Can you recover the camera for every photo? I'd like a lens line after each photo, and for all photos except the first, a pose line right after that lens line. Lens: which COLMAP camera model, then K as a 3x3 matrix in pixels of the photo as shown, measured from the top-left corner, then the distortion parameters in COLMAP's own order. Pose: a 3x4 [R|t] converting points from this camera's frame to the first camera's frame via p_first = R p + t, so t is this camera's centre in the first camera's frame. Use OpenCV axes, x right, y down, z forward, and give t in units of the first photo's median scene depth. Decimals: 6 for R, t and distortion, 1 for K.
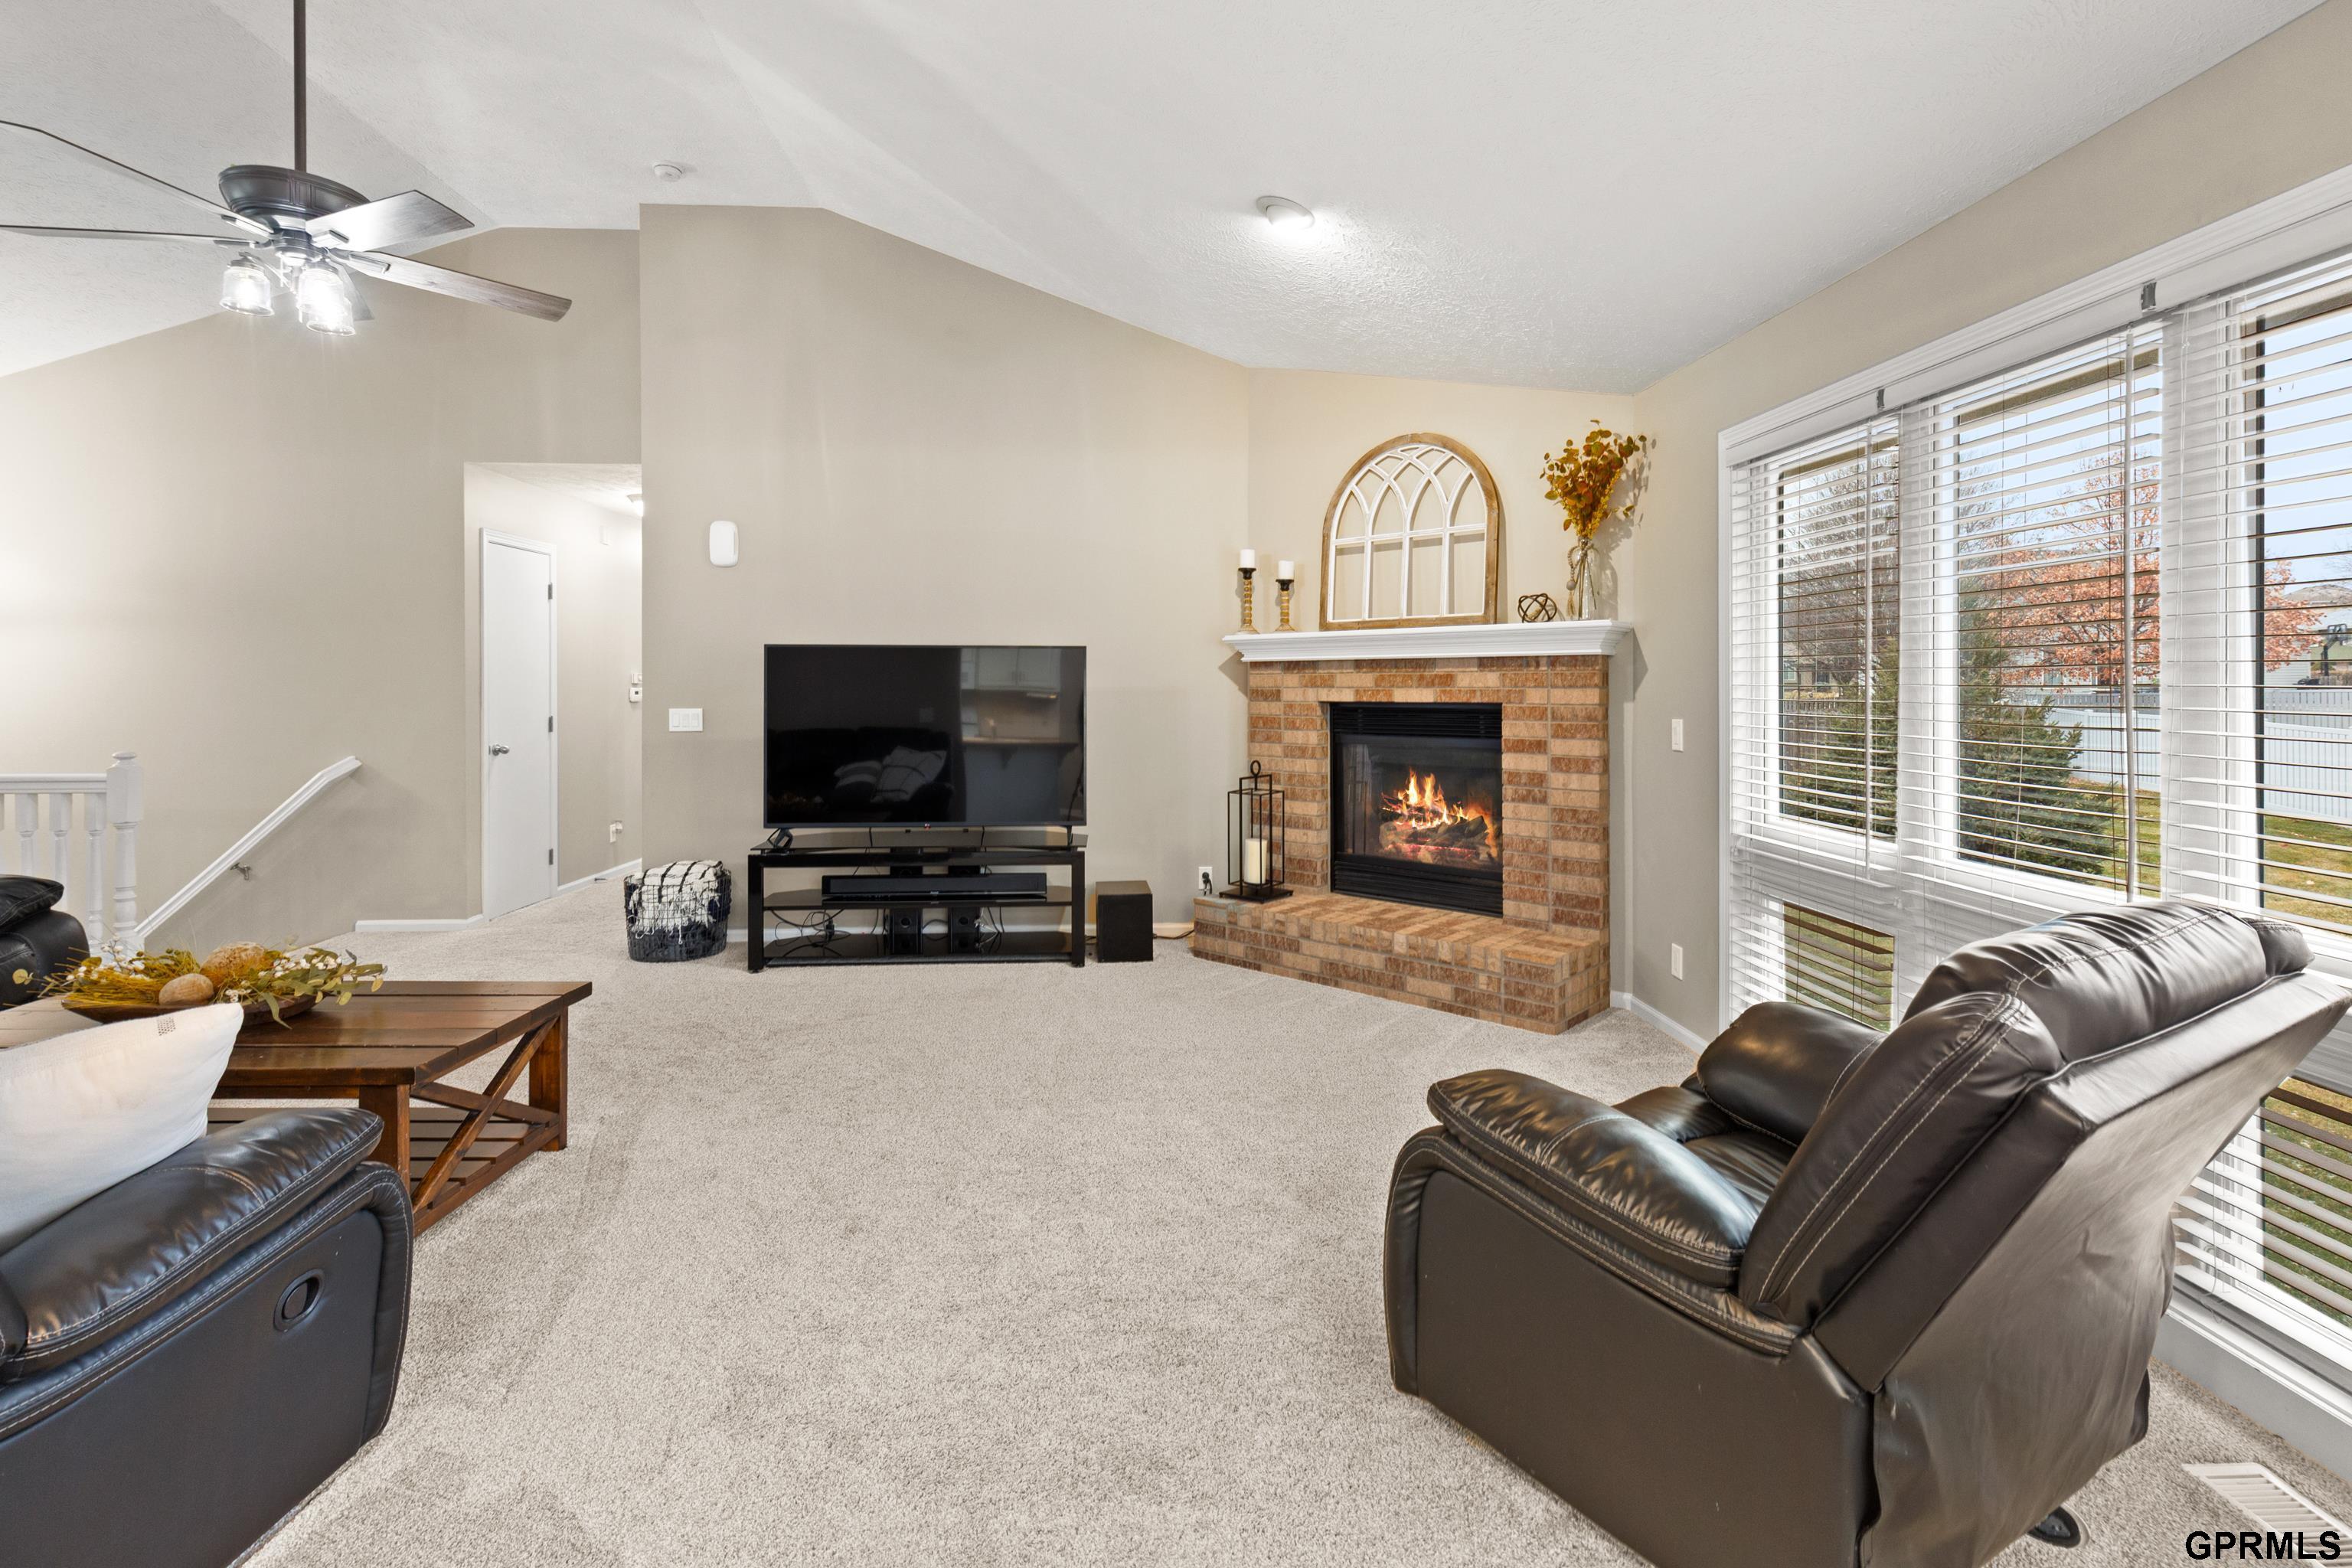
lens RADIAL K [[1091.0, 0, 1186.0], [0, 1091.0, 696.9], [0, 0, 1]] dist [0.002250, 0.000211]
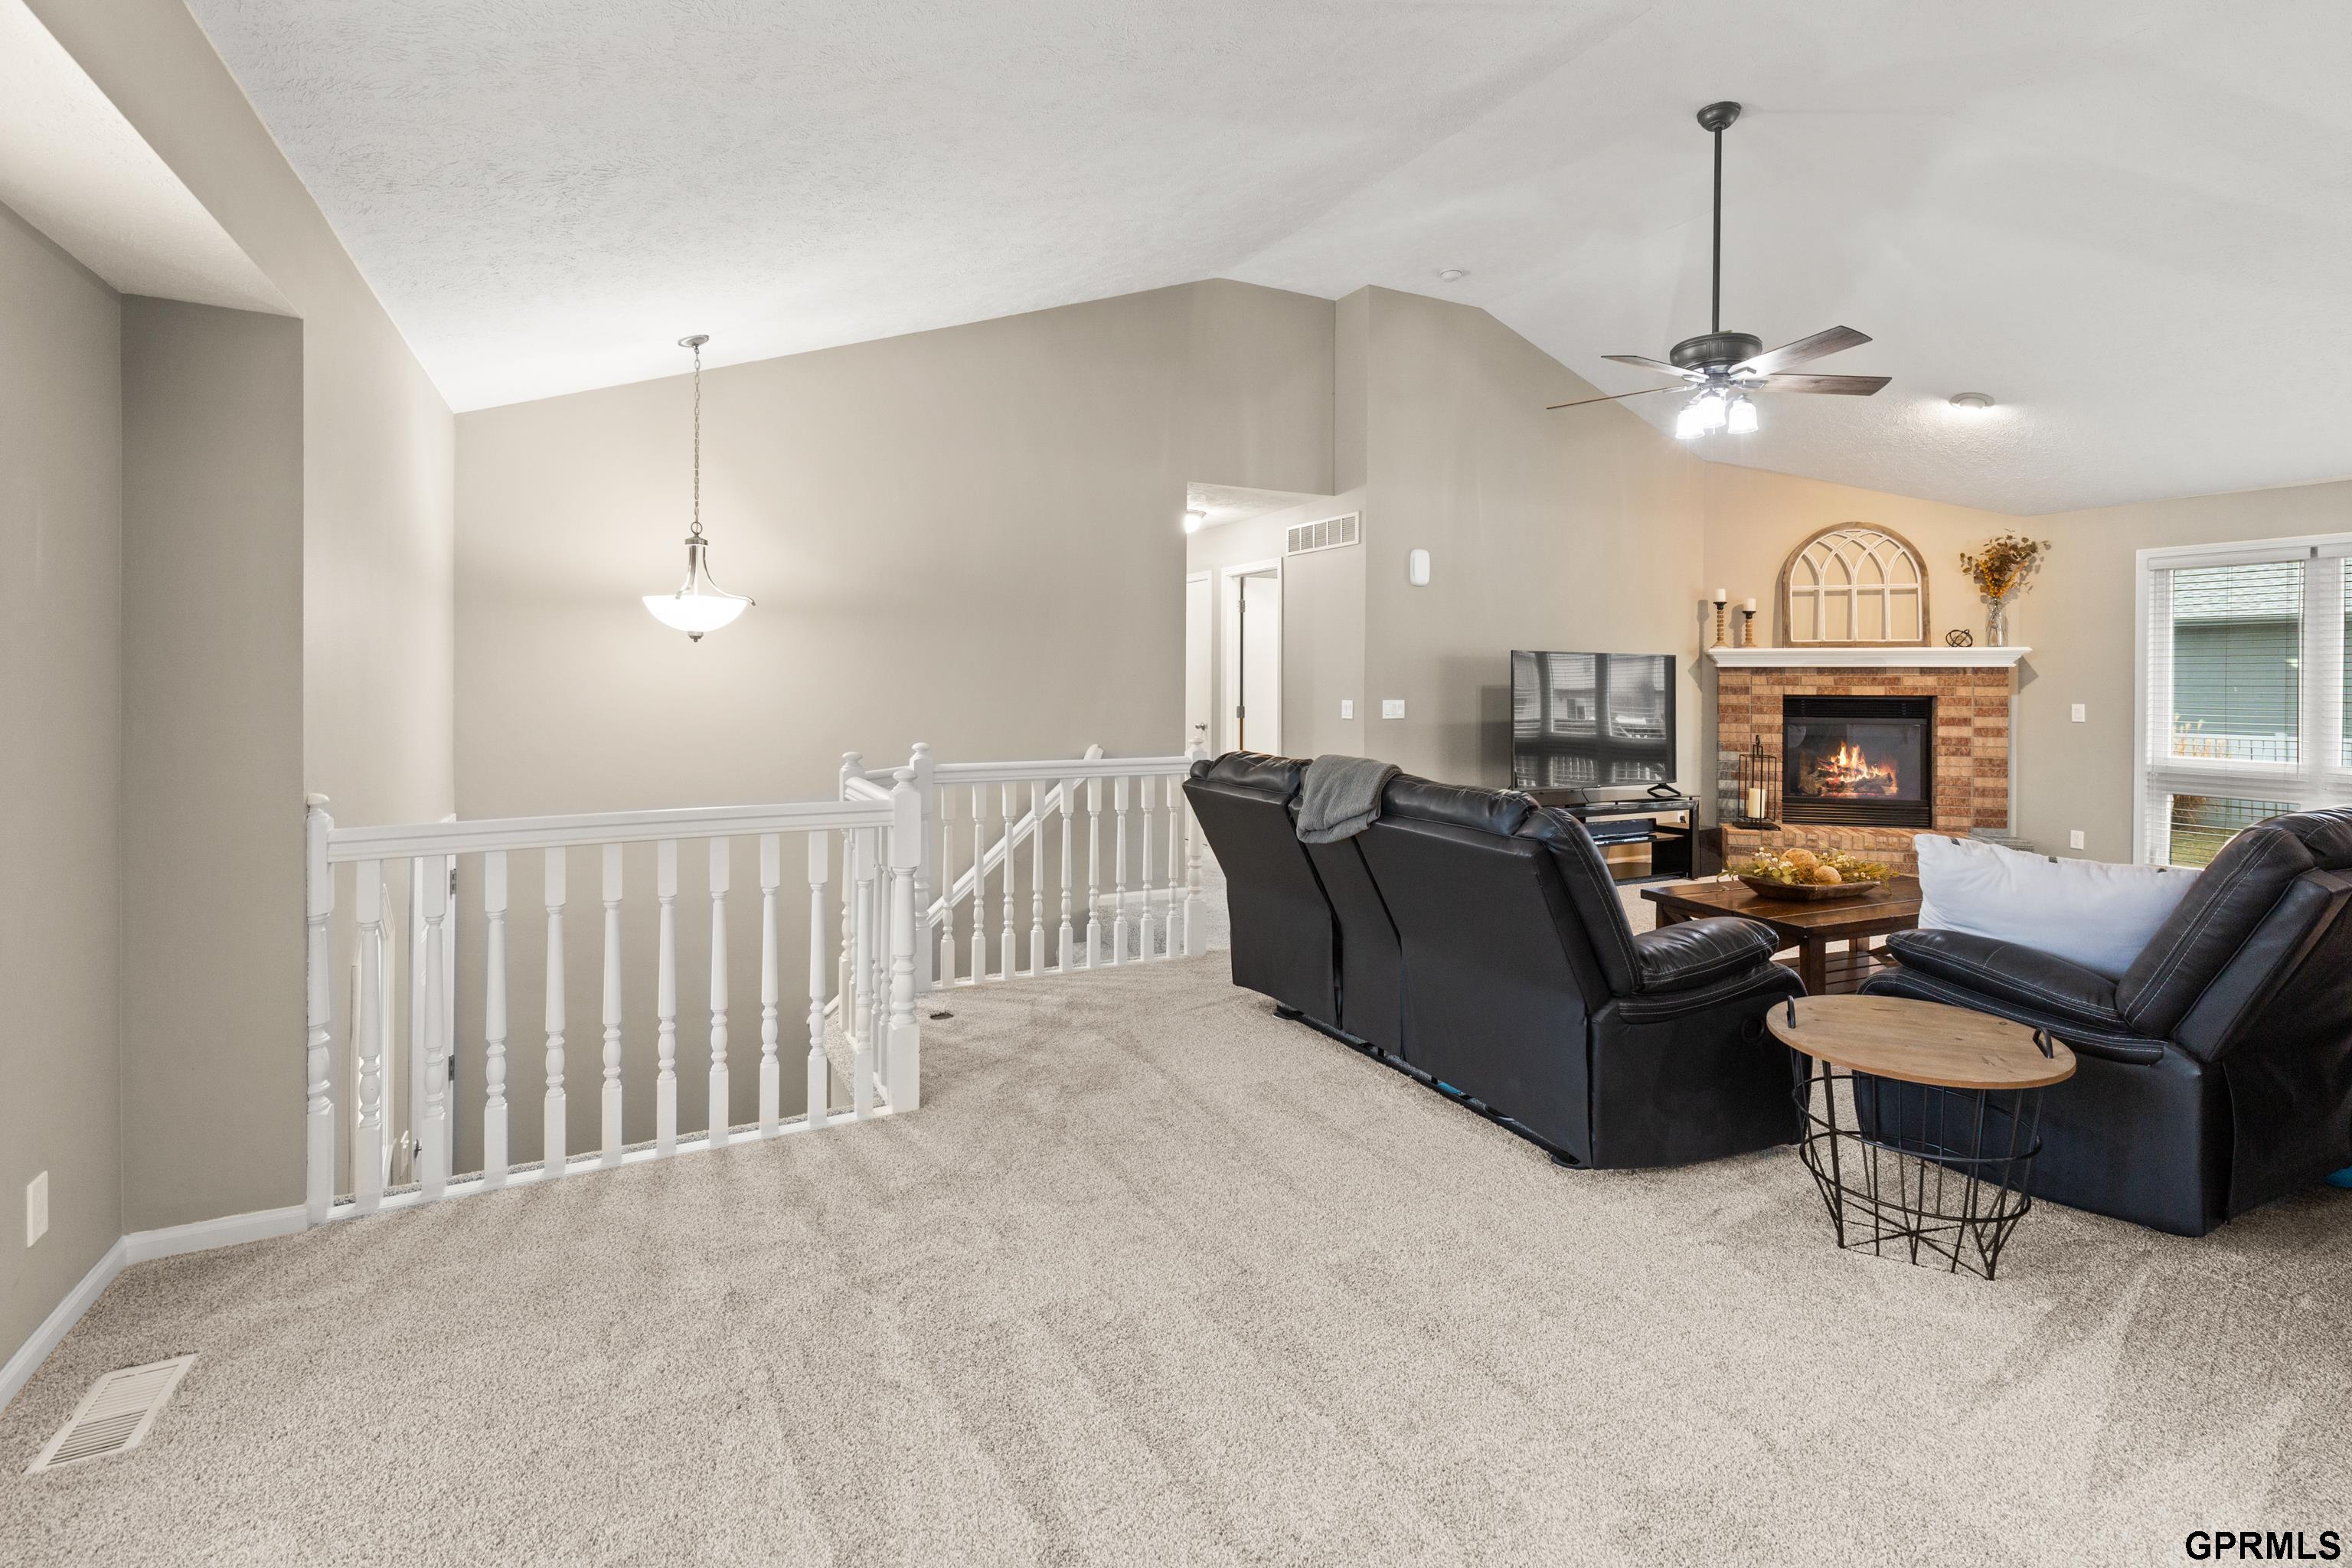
lens RADIAL K [[1083.5, 0, 1180.0], [0, 1083.5, 688.8], [0, 0, 1]] dist [-0.001672, -0.000937]
pose [[0.913996, 0.003127, 0.405711, -1.334423], [-0.001966, 0.999993, -0.003278, 0.003004], [-0.405718, 0.002198, 0.913996, -0.018828]]
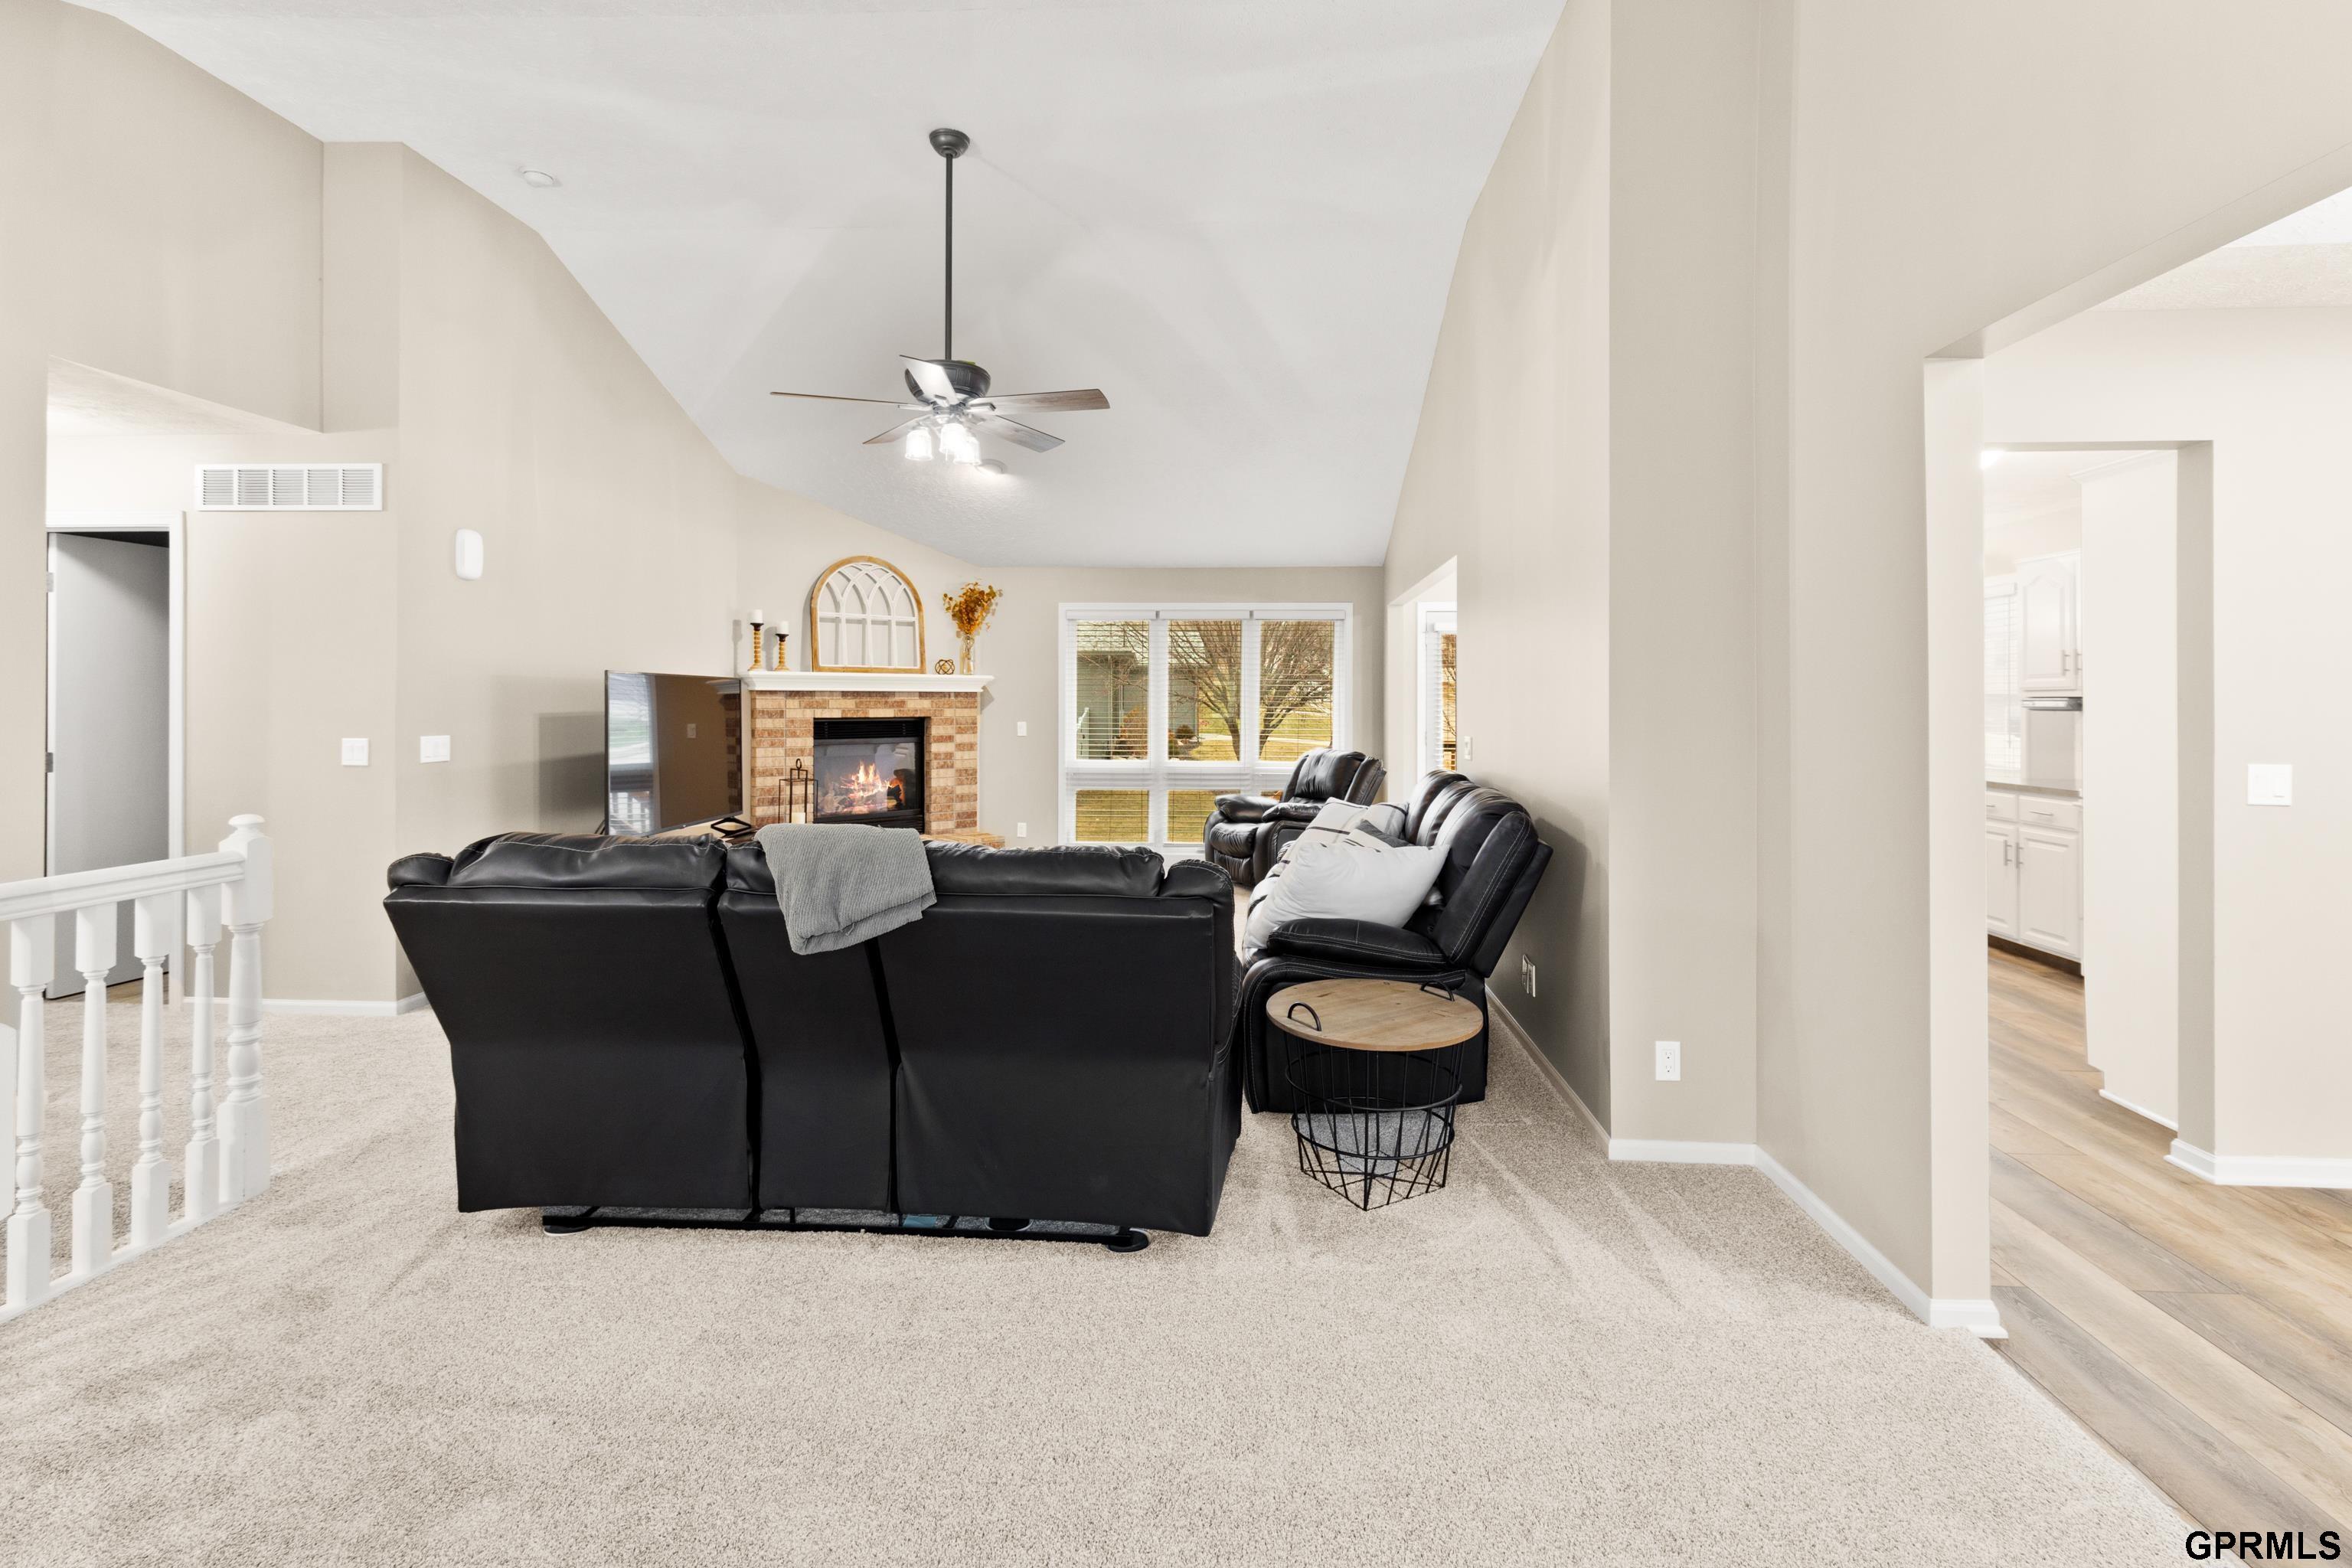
lens RADIAL K [[1091.0, 0, 1186.0], [0, 1091.0, 696.9], [0, 0, 1]] dist [0.002250, 0.000211]
pose [[0.112254, 0.005837, 0.993662, -1.439651], [0.009020, 0.999936, -0.006893, -0.010593], [-0.993639, 0.009737, 0.112194, 0.341103]]
